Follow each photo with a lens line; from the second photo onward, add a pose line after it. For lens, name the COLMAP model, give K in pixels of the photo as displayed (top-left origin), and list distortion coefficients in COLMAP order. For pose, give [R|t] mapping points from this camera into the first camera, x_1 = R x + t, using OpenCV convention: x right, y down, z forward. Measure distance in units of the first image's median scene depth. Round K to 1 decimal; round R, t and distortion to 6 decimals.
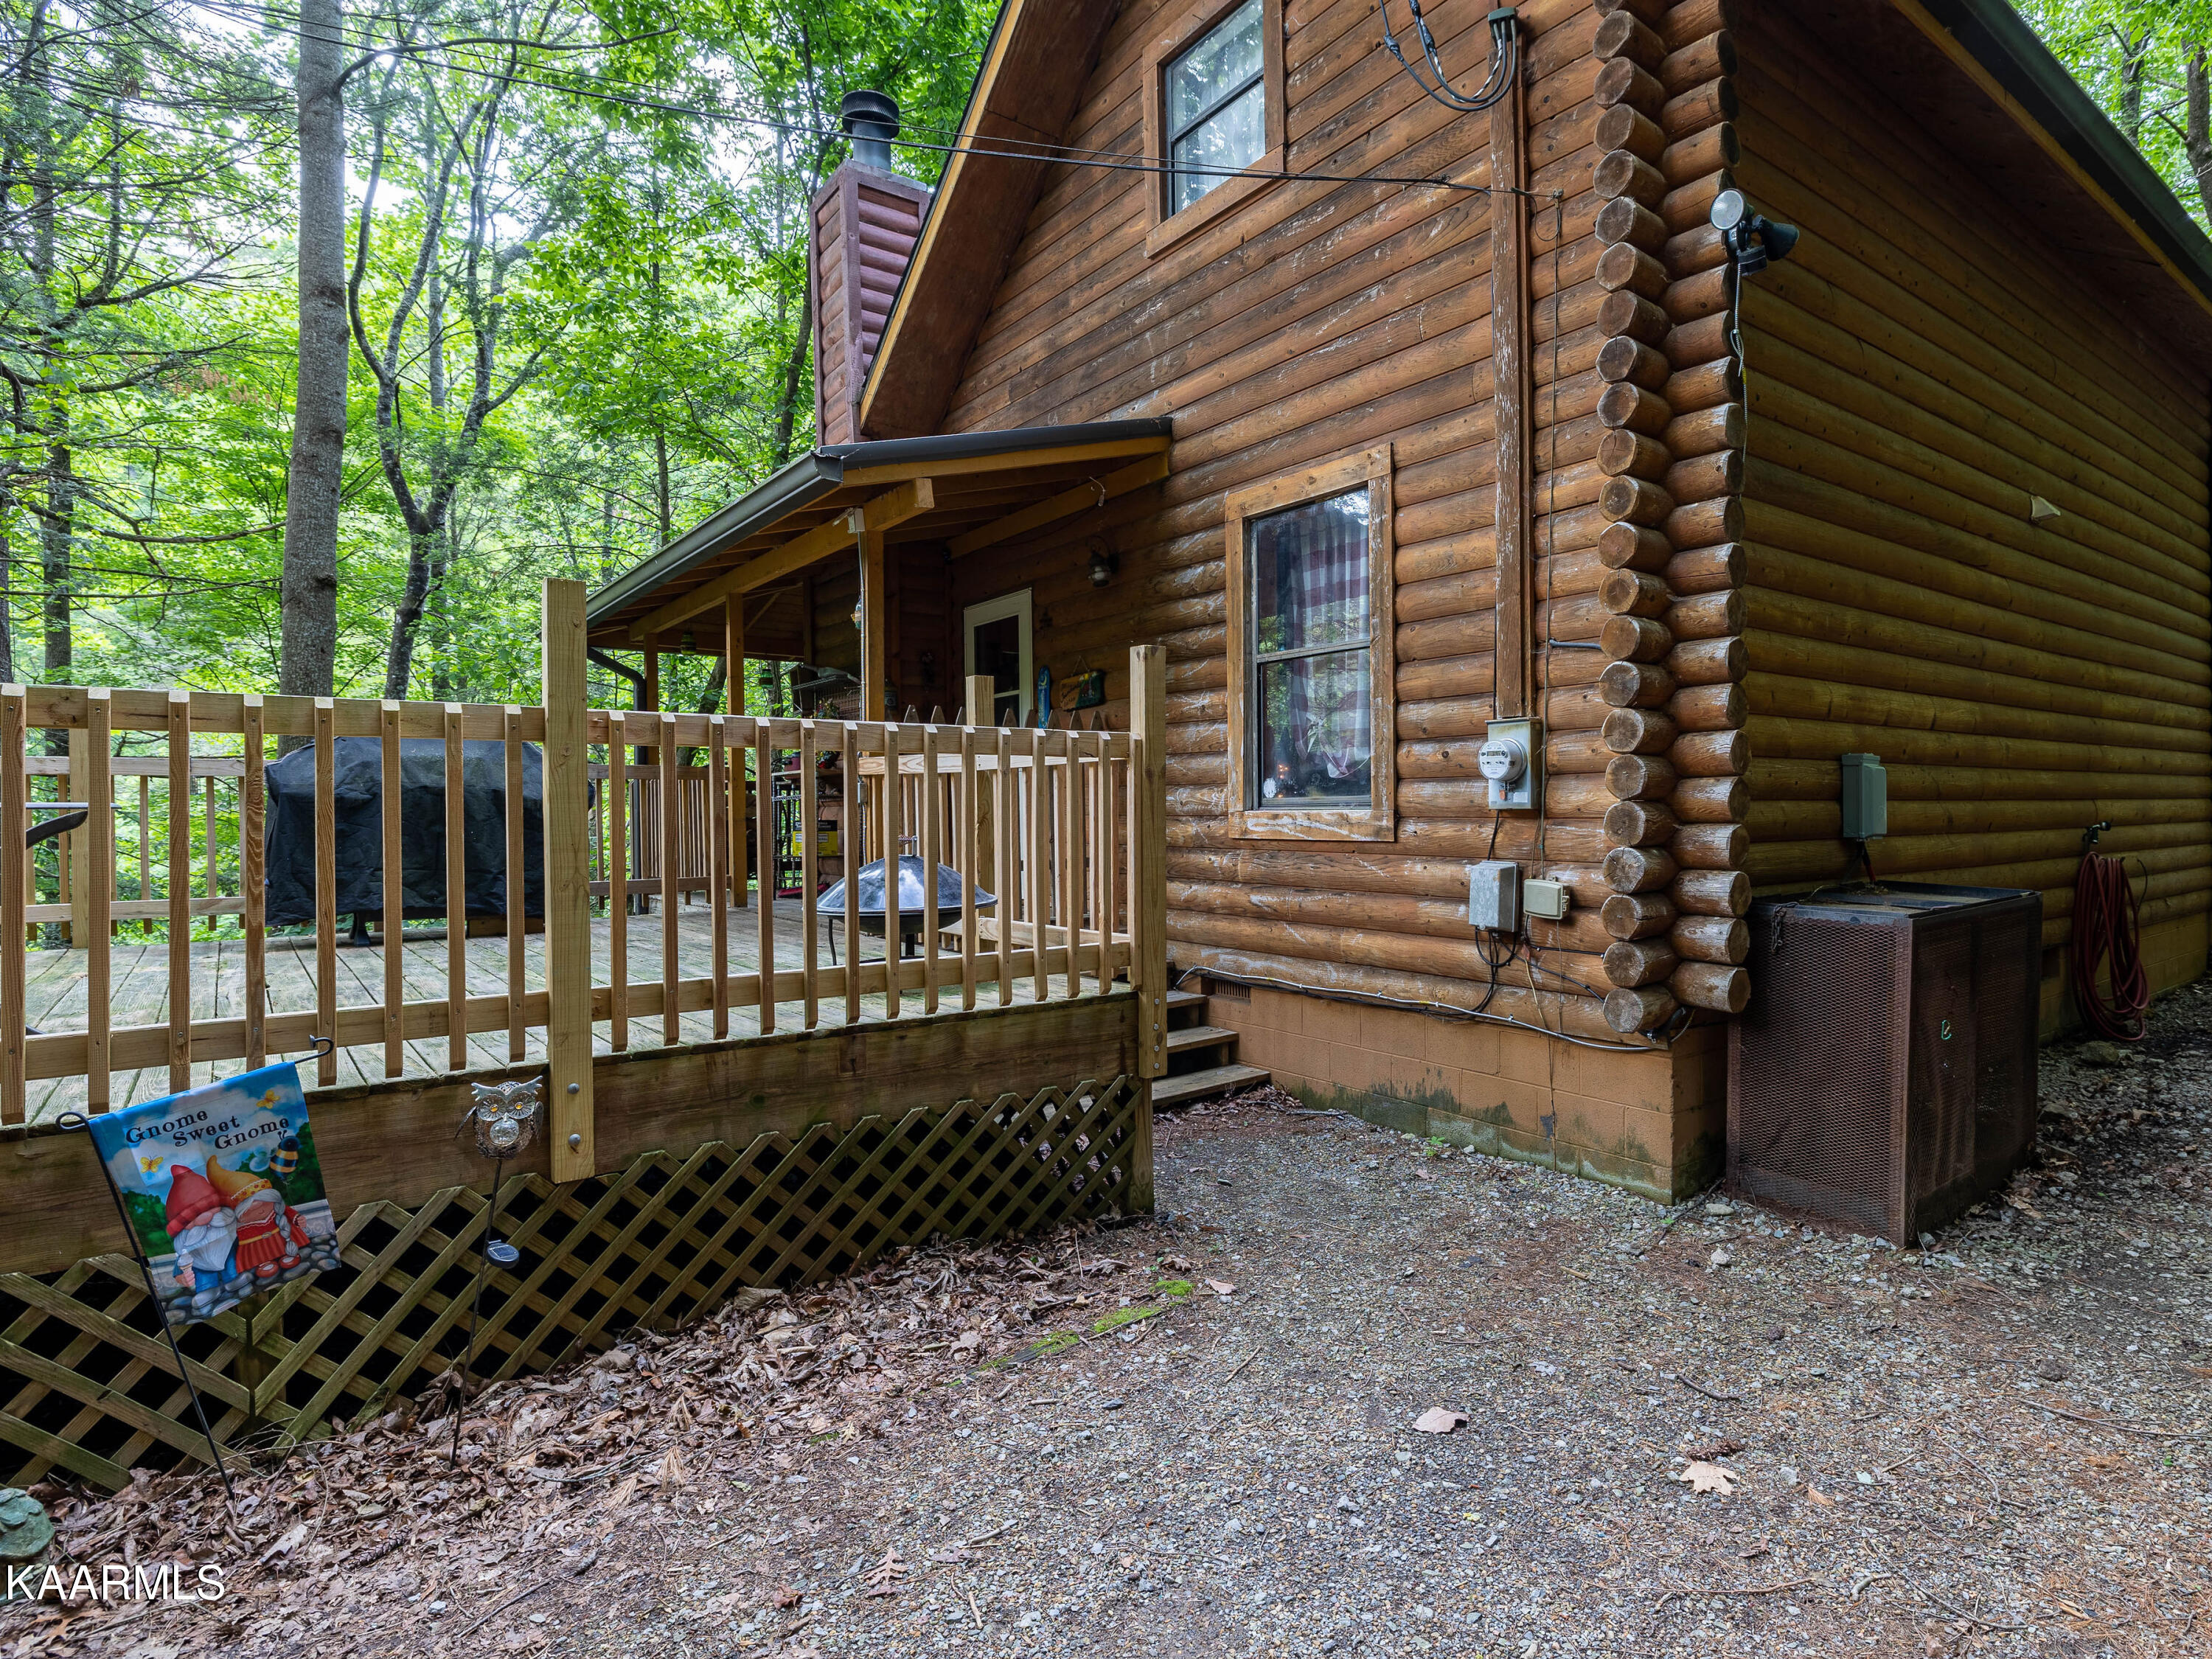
lens RADIAL K [[1151.2, 0, 1106.0], [0, 1151.2, 829.5], [0, 0, 1]] dist [-0.000003, -0.000024]
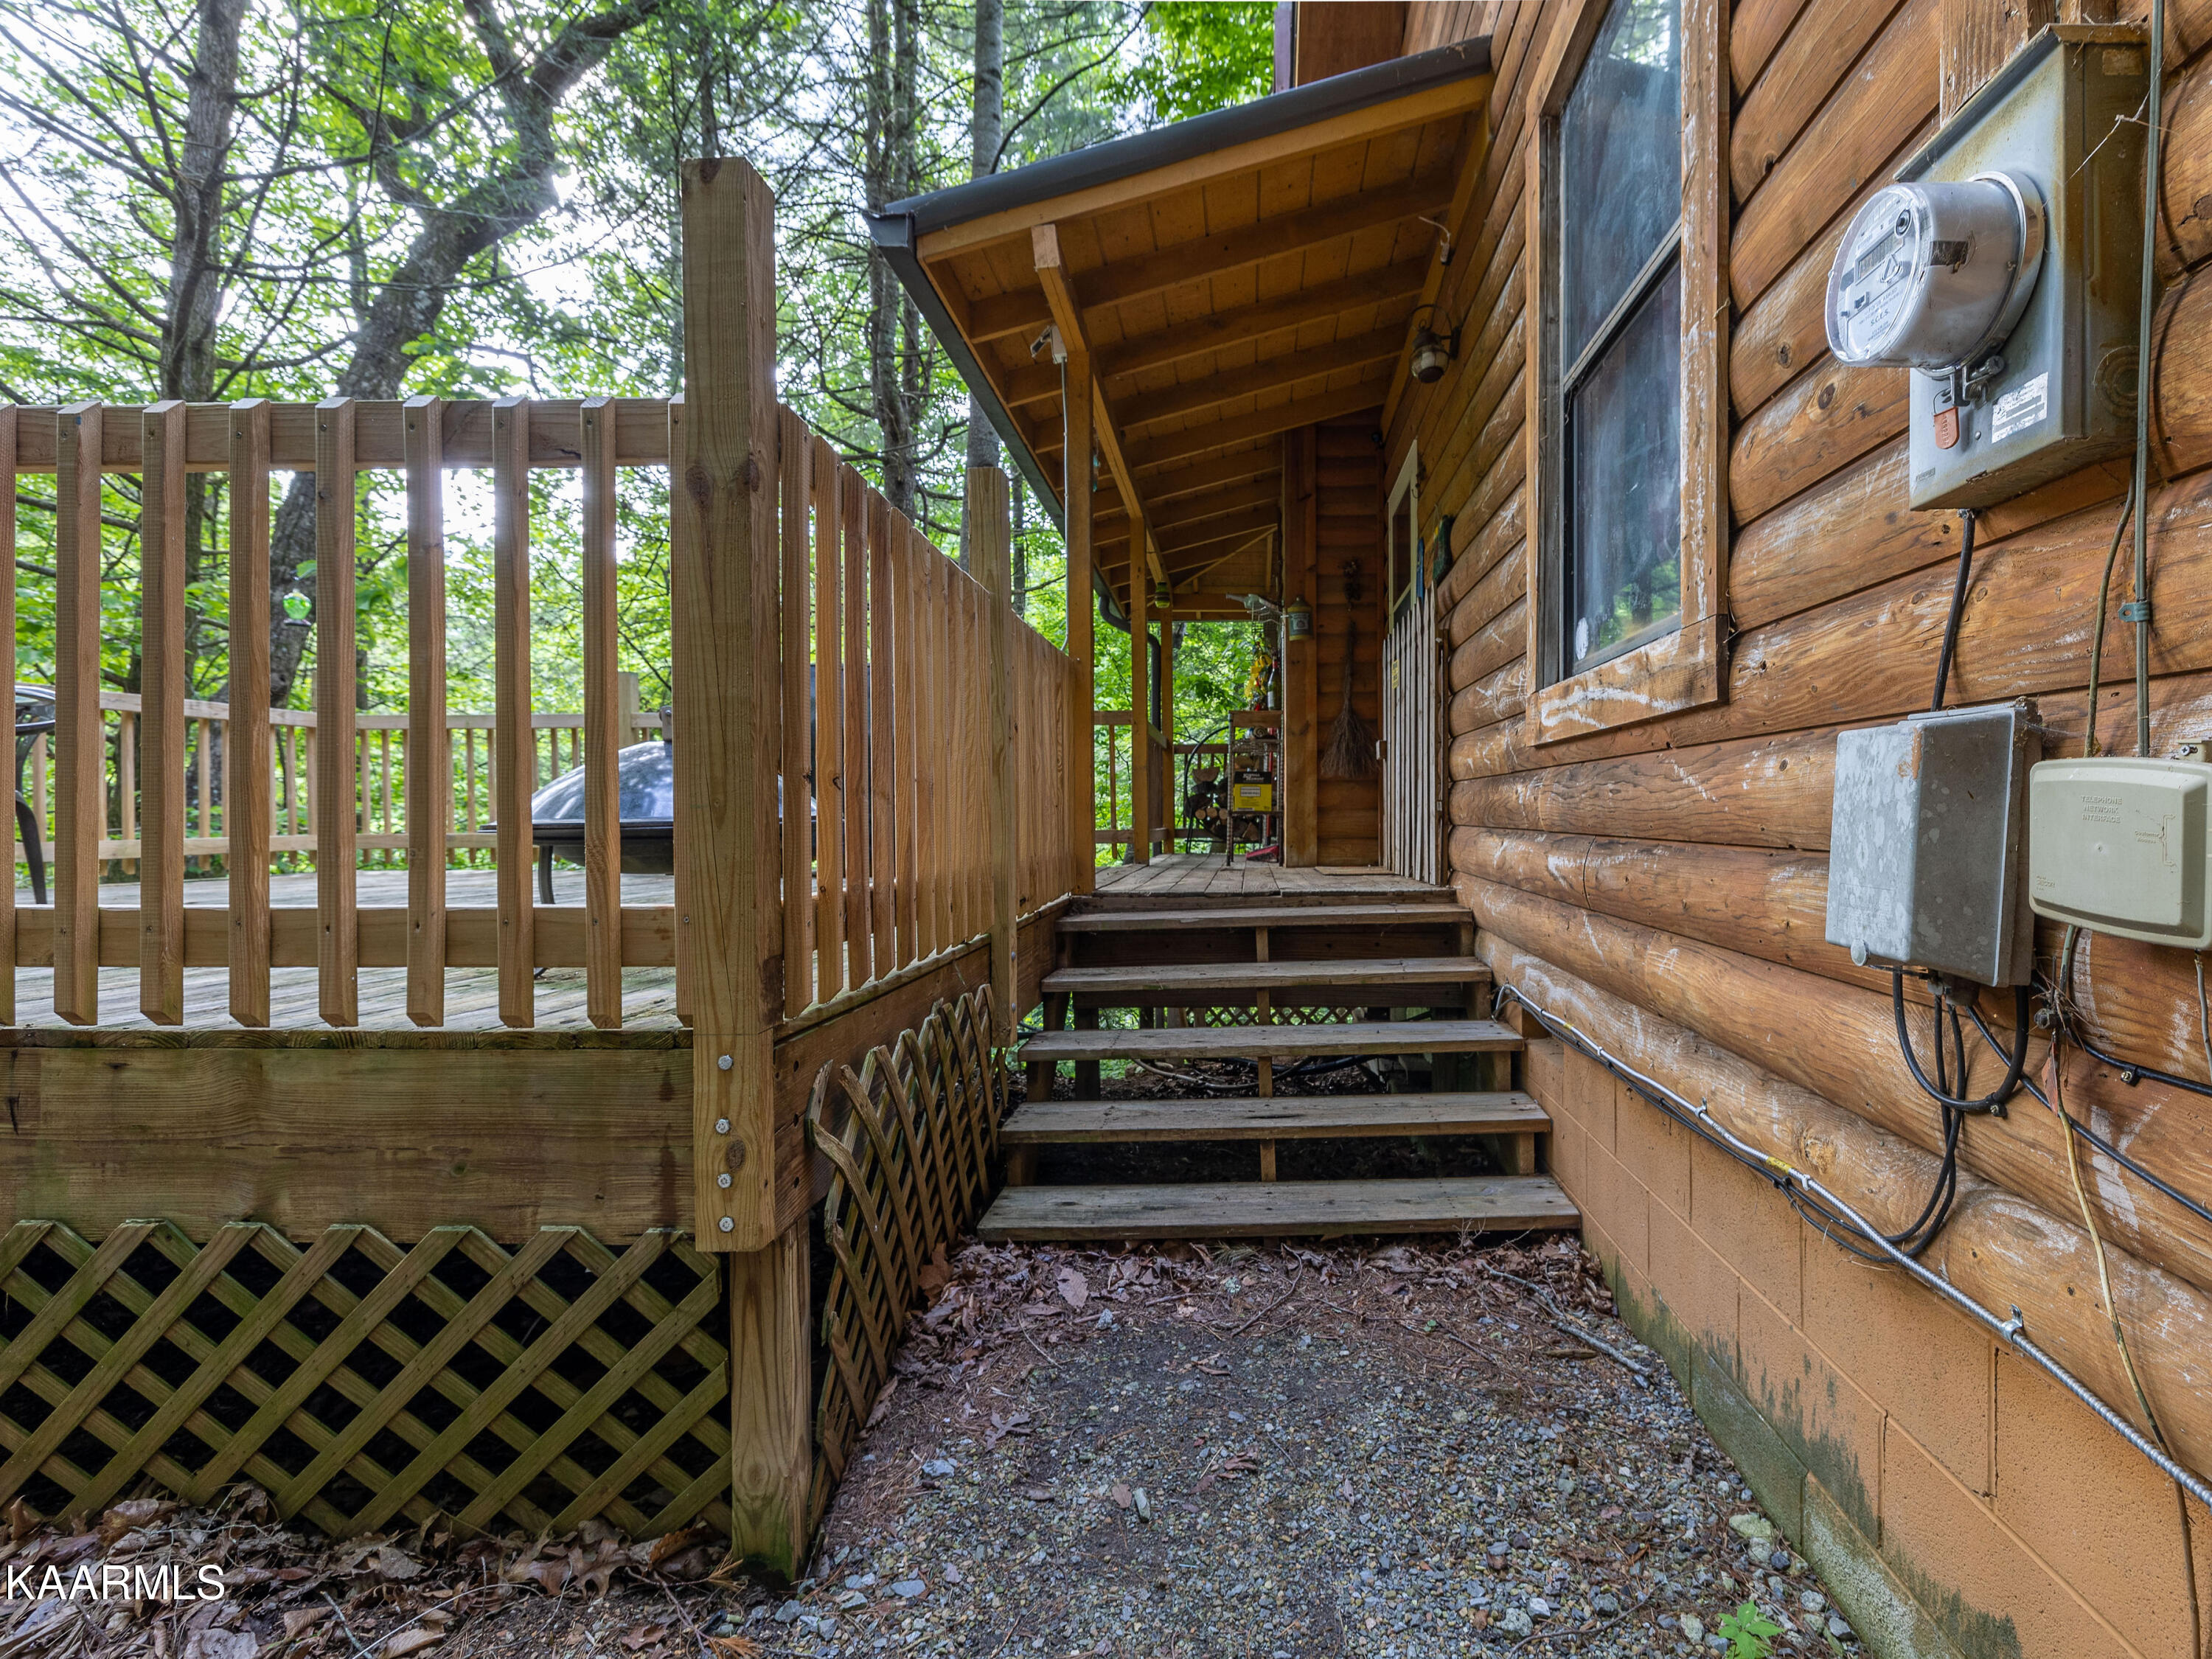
lens RADIAL K [[1053.4, 0, 1123.0], [0, 1053.4, 807.6], [0, 0, 1]] dist [0.000282, -0.000240]
pose [[0.823455, 0.008915, -0.567312, 0.309450], [-0.010374, 0.999946, 0.000655, 0.050029], [0.567287, 0.005346, 0.823503, 0.672839]]
